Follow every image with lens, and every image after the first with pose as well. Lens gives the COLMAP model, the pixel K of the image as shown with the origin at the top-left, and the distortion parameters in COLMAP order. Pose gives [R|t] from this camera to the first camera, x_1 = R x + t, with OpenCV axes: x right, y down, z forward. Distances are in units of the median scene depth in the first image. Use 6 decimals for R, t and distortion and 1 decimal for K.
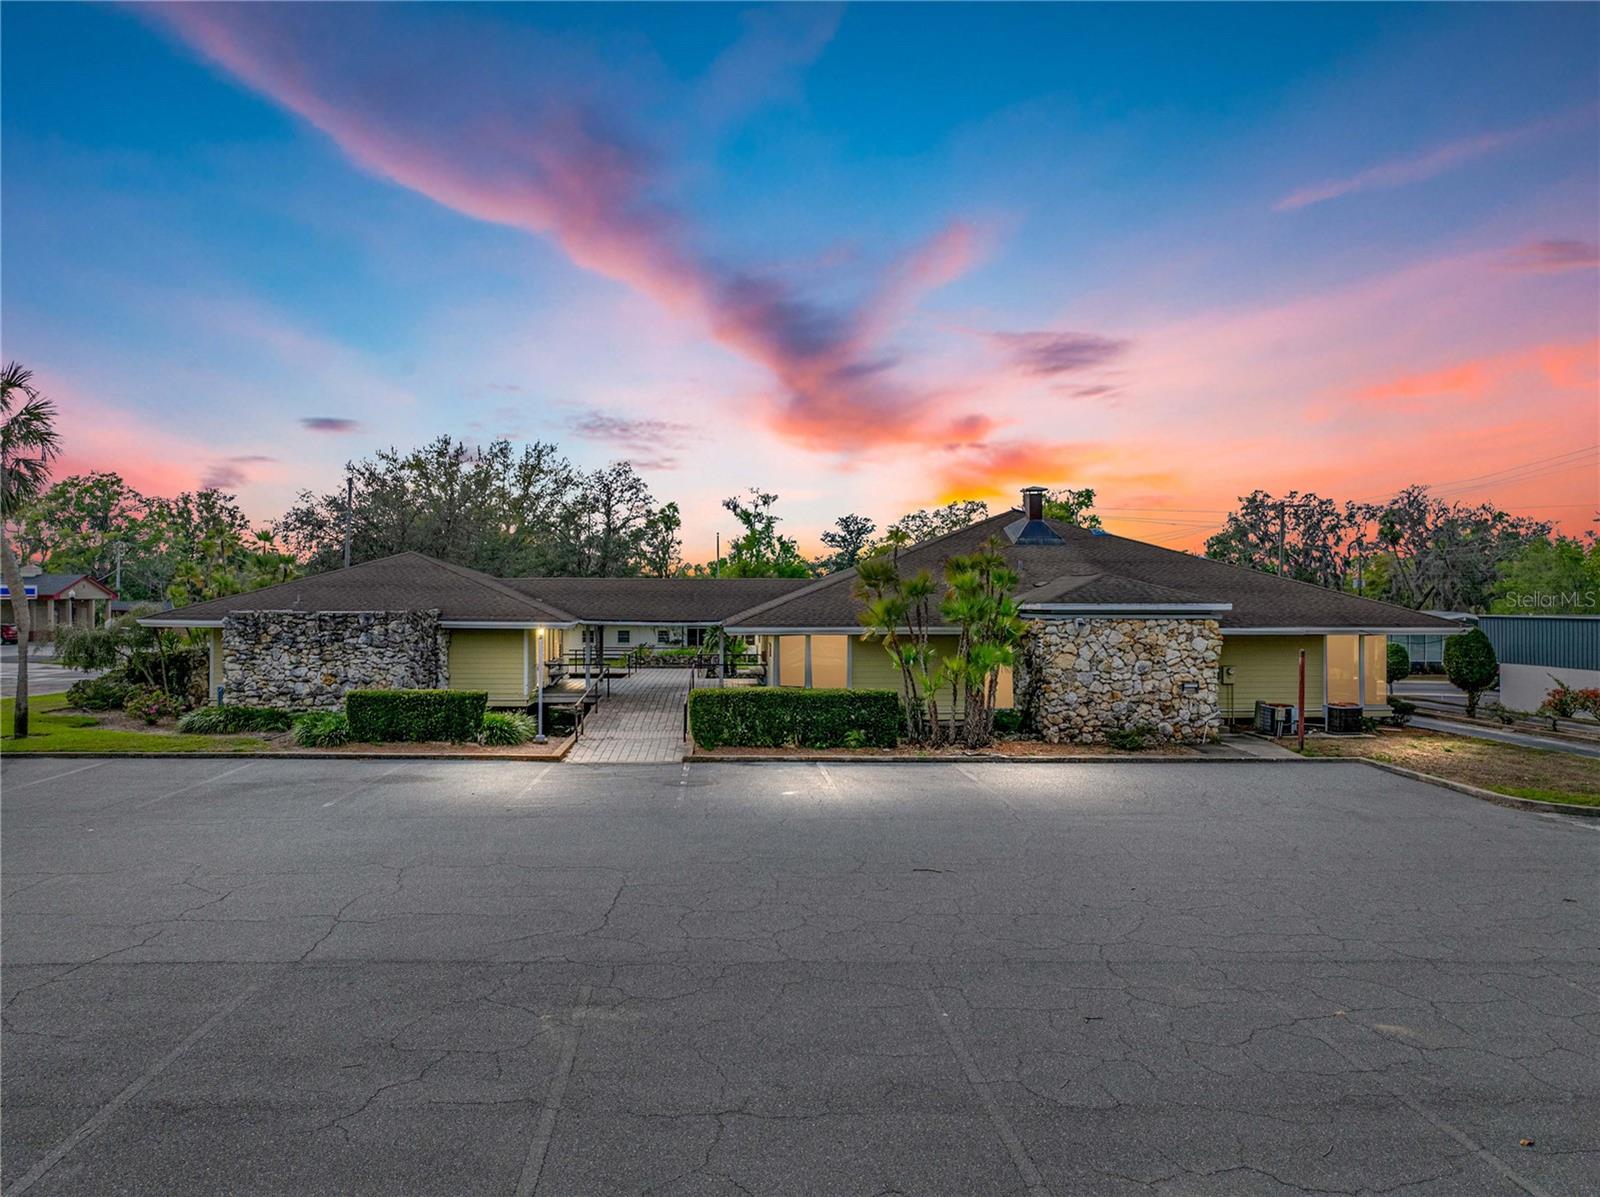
lens RADIAL K [[1131.6, 0, 800.0], [0, 1131.6, 598.5], [0, 0, 1]] dist [-0.030715, 0.016554]
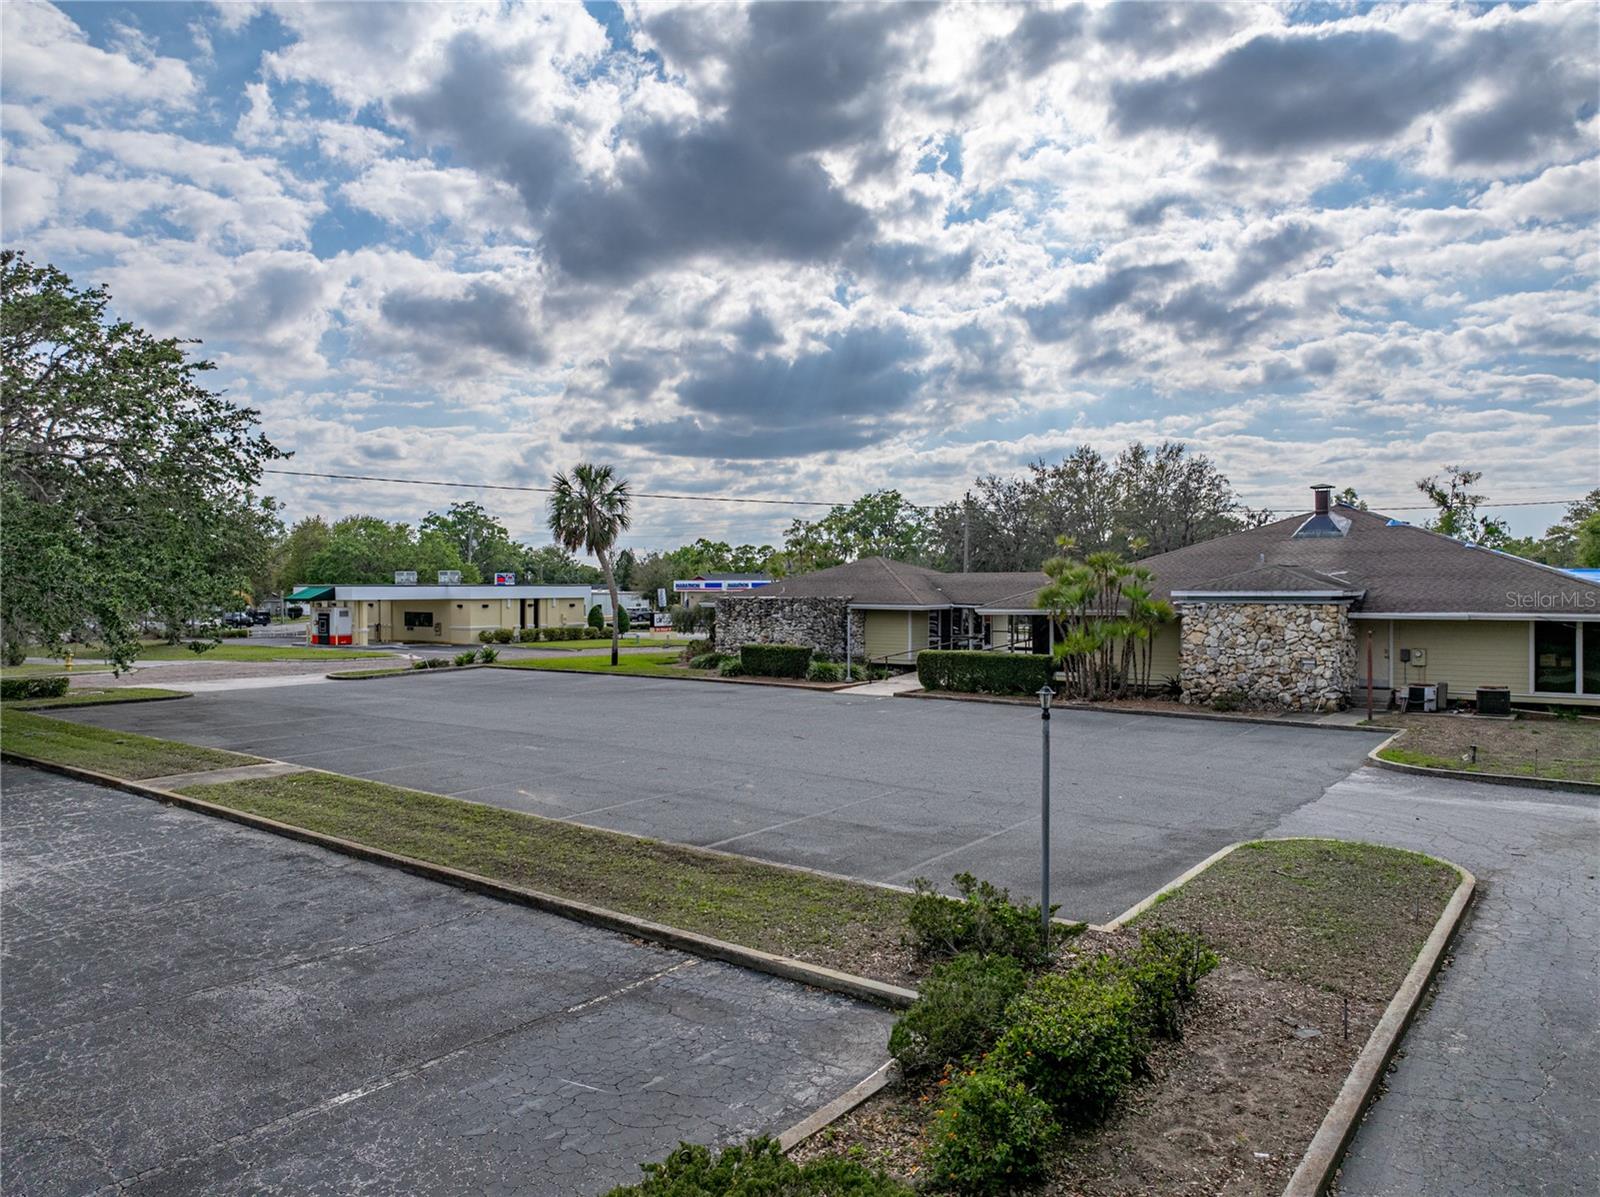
lens RADIAL K [[1121.9, 0, 757.3], [0, 1121.9, 583.5], [0, 0, 1]] dist [-0.069454, 0.028325]
pose [[0.741324, -0.008007, -0.671100, 0.686890], [0.005311, 0.999968, -0.006064, 0.001022], [0.671126, 0.000931, 0.741342, -0.214126]]
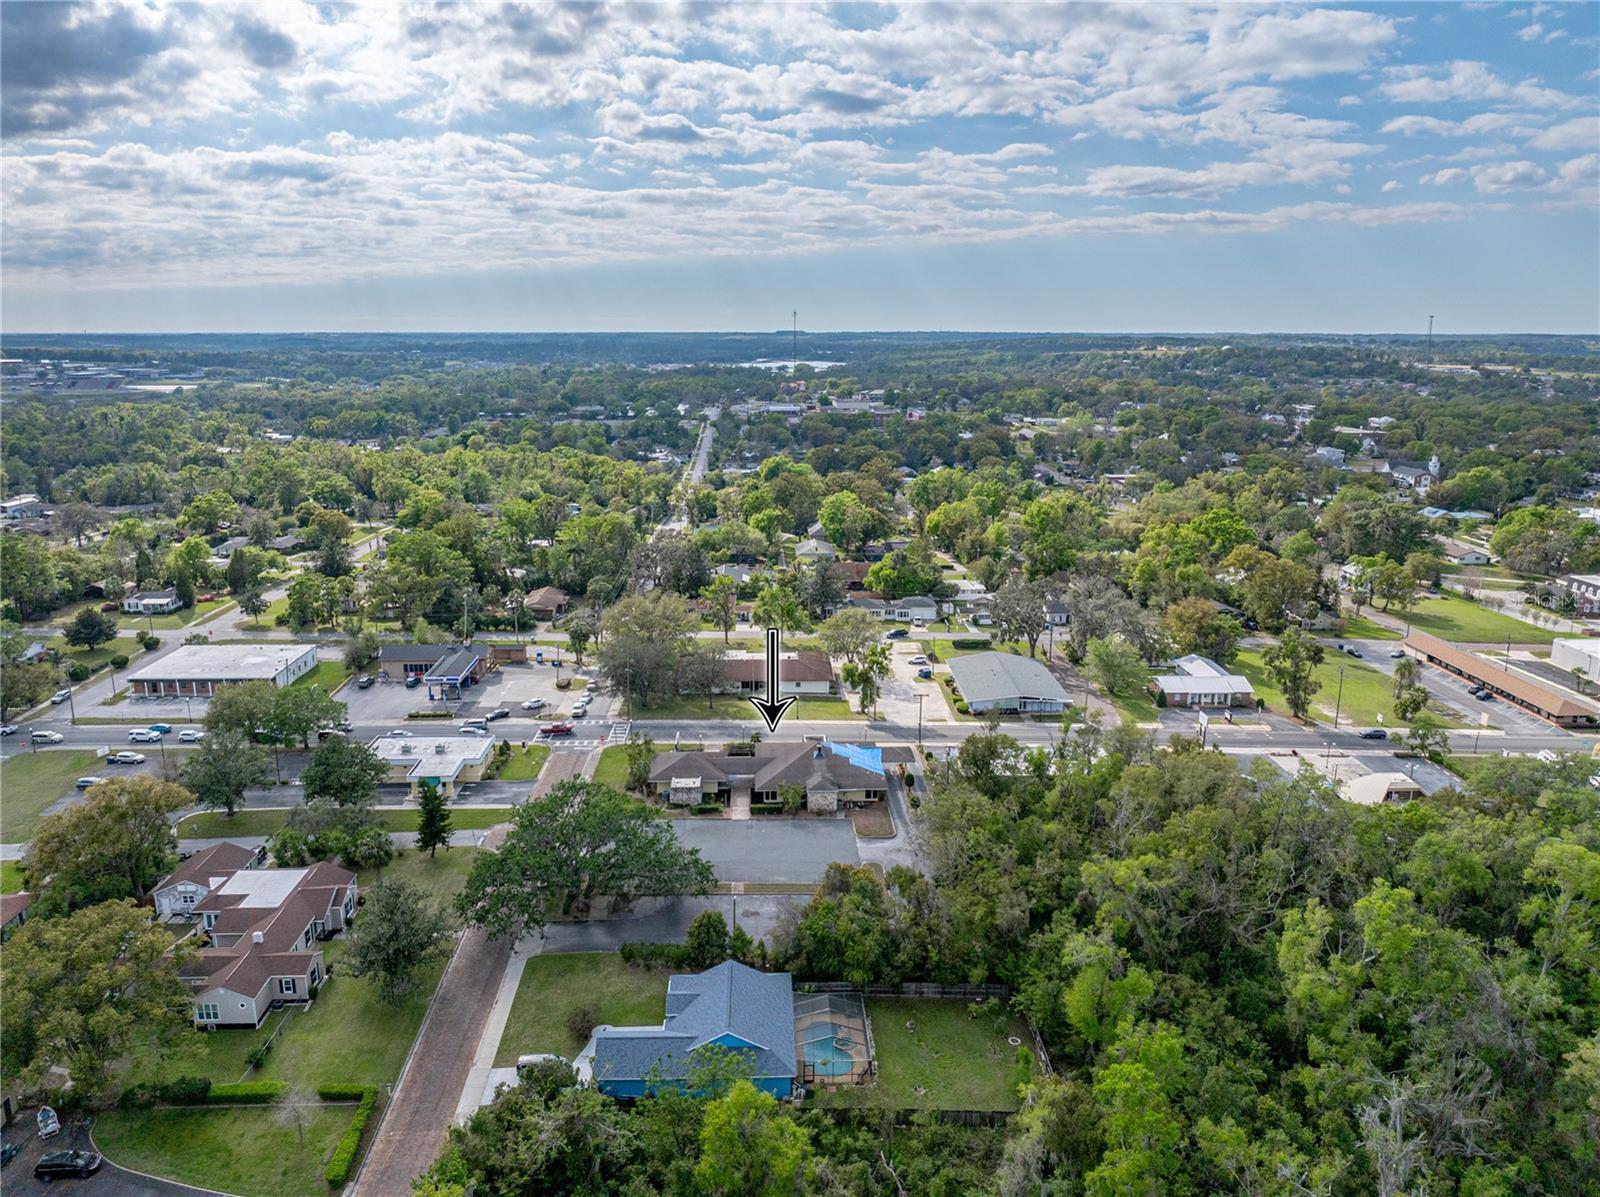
lens RADIAL K [[1131.6, 0, 800.0], [0, 1131.6, 598.5], [0, 0, 1]] dist [-0.030715, 0.016554]
pose [[0.999518, 0.003540, -0.030841, 0.357557], [0.003455, 0.974619, 0.223845, -2.351683], [0.030851, -0.223844, 0.974137, -4.677037]]
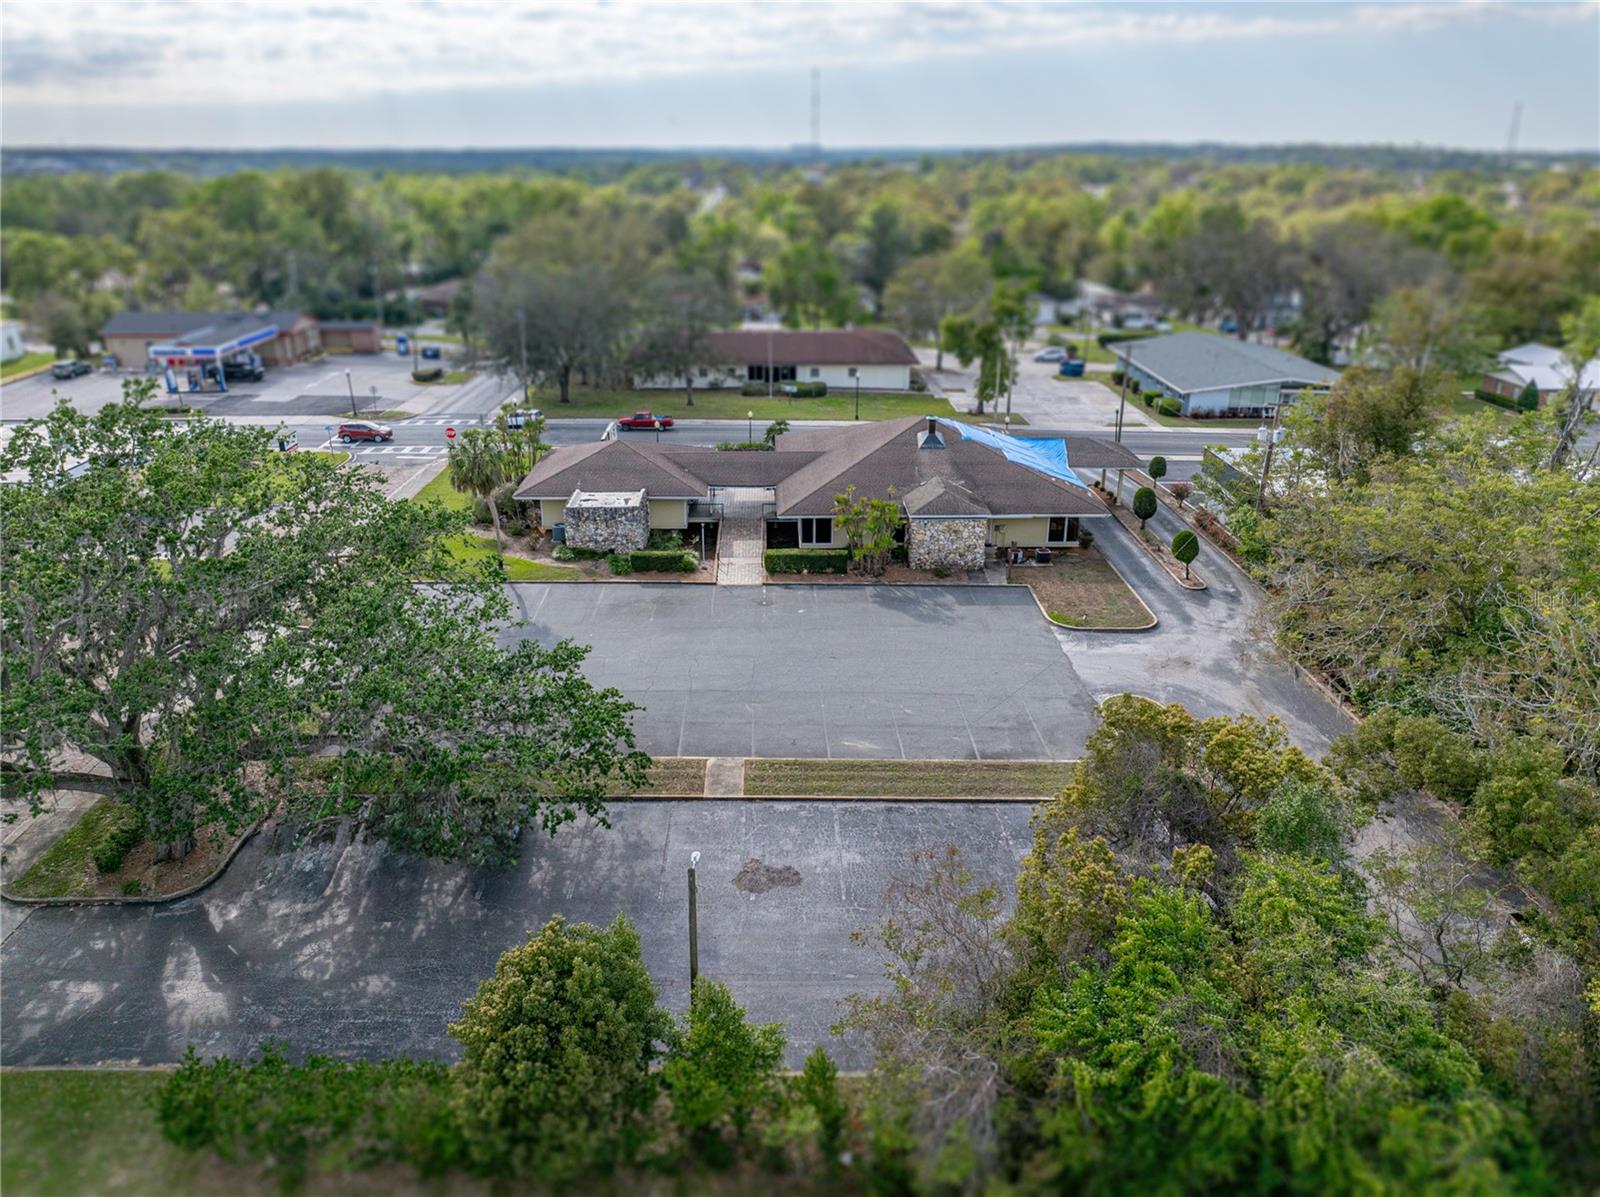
lens RADIAL K [[1131.6, 0, 800.0], [0, 1131.6, 598.5], [0, 0, 1]] dist [-0.030715, 0.016554]
pose [[0.999077, 0.015410, -0.040093, 0.078691], [0.000280, 0.931068, 0.364846, -0.694050], [0.042952, -0.364520, 0.930204, -1.283380]]
